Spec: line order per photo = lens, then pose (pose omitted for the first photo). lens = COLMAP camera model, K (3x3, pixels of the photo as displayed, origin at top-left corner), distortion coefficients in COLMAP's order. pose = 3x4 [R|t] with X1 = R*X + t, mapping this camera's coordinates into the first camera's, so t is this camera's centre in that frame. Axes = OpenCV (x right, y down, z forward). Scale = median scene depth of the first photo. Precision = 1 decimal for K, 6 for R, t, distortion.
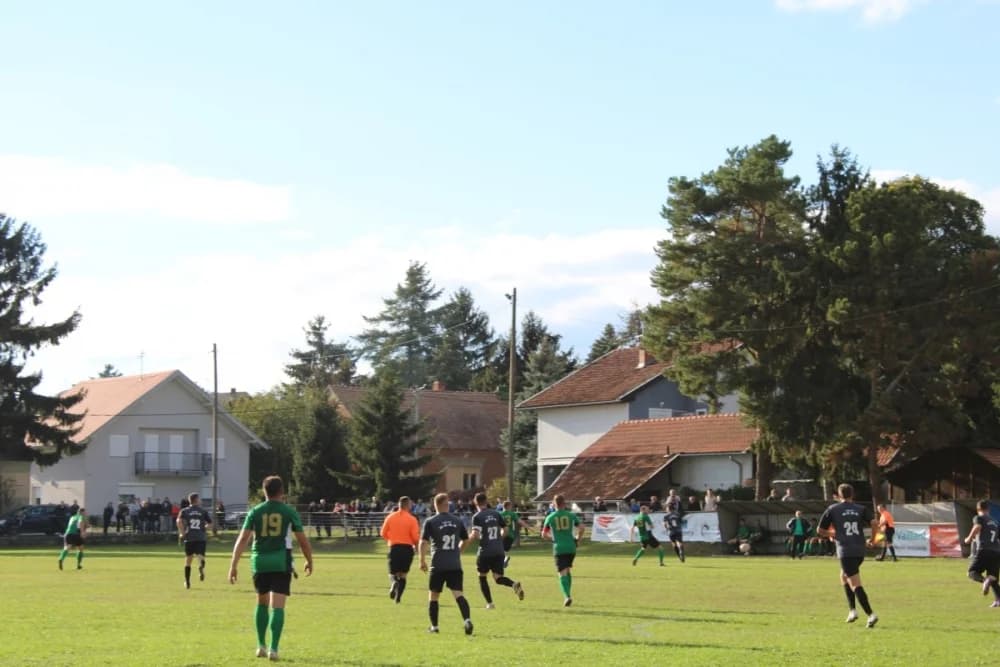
lens RADIAL K [[2385.4, 0, 501.7], [0, 2385.4, 321.4], [0, 0, 1]] dist [0.070025, 0.259553]
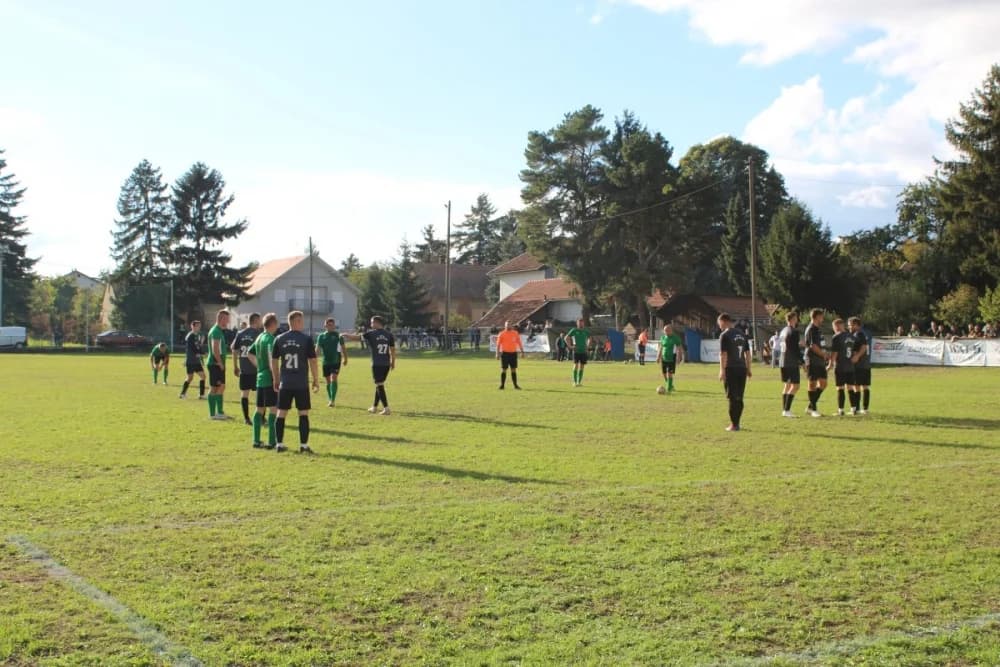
lens RADIAL K [[1270.0, 0, 498.6], [0, 1270.0, 331.6], [0, 0, 1]] dist [-0.100659, 0.204058]
pose [[0.994607, 0.003721, -0.103650, 0.106584], [0.004270, 0.997040, 0.076770, 0.007604], [0.103629, -0.076799, 0.991647, 0.091656]]
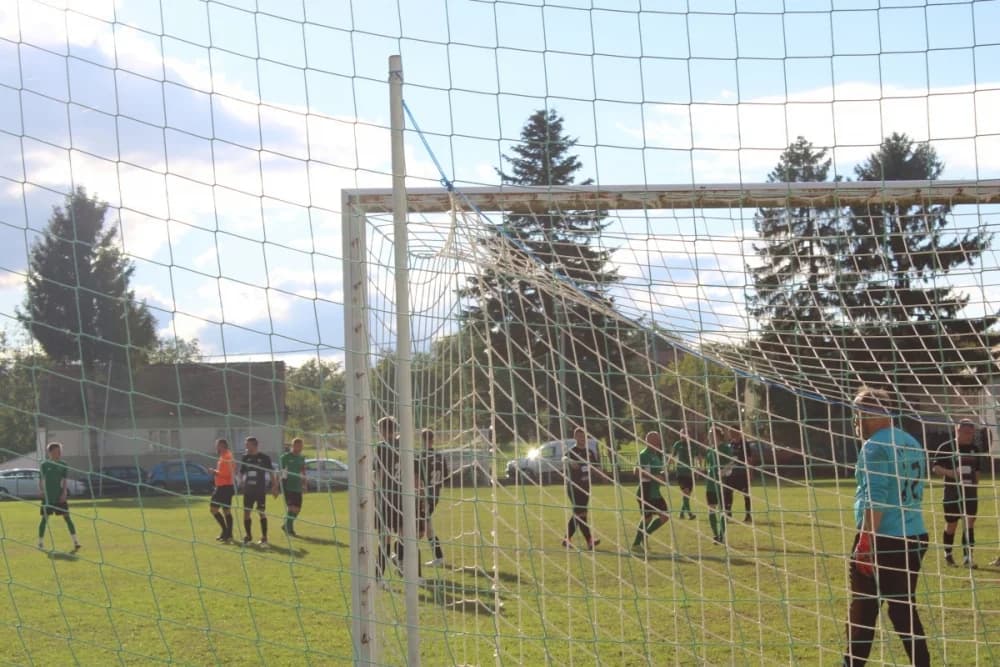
lens RADIAL K [[2385.4, 0, 501.7], [0, 2385.4, 321.4], [0, 0, 1]] dist [0.070025, 0.259553]
pose [[0.840376, -0.051479, -0.539553, 0.180251], [0.069447, 0.997501, 0.012995, 0.006851], [0.537536, -0.048391, 0.841851, 0.084065]]
